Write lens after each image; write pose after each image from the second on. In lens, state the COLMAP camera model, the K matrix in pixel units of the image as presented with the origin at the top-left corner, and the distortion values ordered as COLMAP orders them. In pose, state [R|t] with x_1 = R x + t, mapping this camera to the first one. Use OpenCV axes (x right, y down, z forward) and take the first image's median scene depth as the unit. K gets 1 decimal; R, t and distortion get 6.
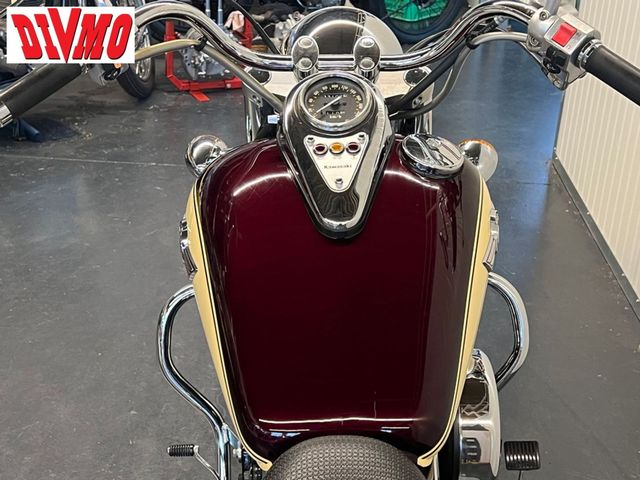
lens RADIAL K [[1014.0, 0, 320.0], [0, 1014.0, 240.0], [0, 0, 1]] dist [-0.025373, -0.084443]
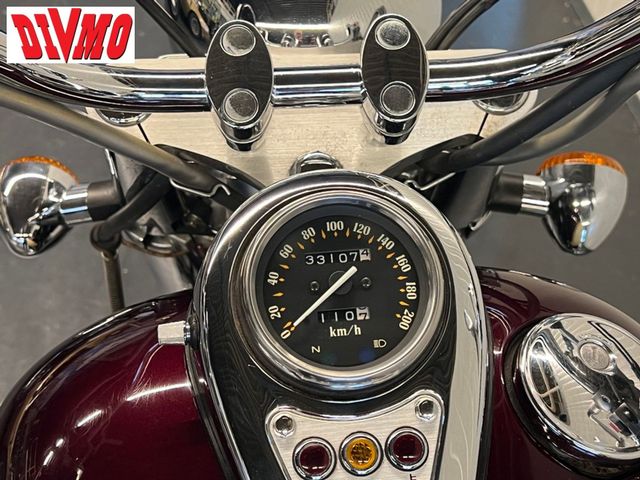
lens RADIAL K [[1014.0, 0, 320.0], [0, 1014.0, 240.0], [0, 0, 1]] dist [-0.025373, -0.084443]
pose [[0.994475, -0.061909, 0.084771, -0.022690], [0.034693, 0.956033, 0.291201, -0.259412], [-0.099072, -0.286652, 0.952899, 0.662826]]
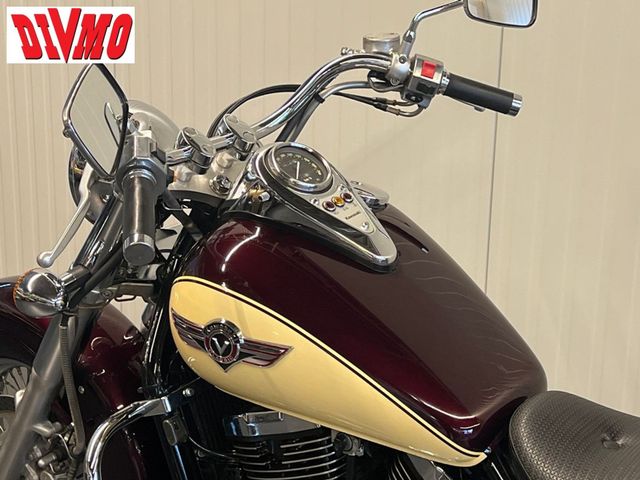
lens RADIAL K [[1295.5, 0, 320.0], [0, 1295.5, 240.0], [0, 0, 1]] dist [0.056370, 0.320937]
pose [[0.581924, -0.262030, 0.769873, -1.076490], [0.344586, 0.936935, 0.058429, -0.137247], [-0.736631, 0.231286, 0.635517, 0.112480]]
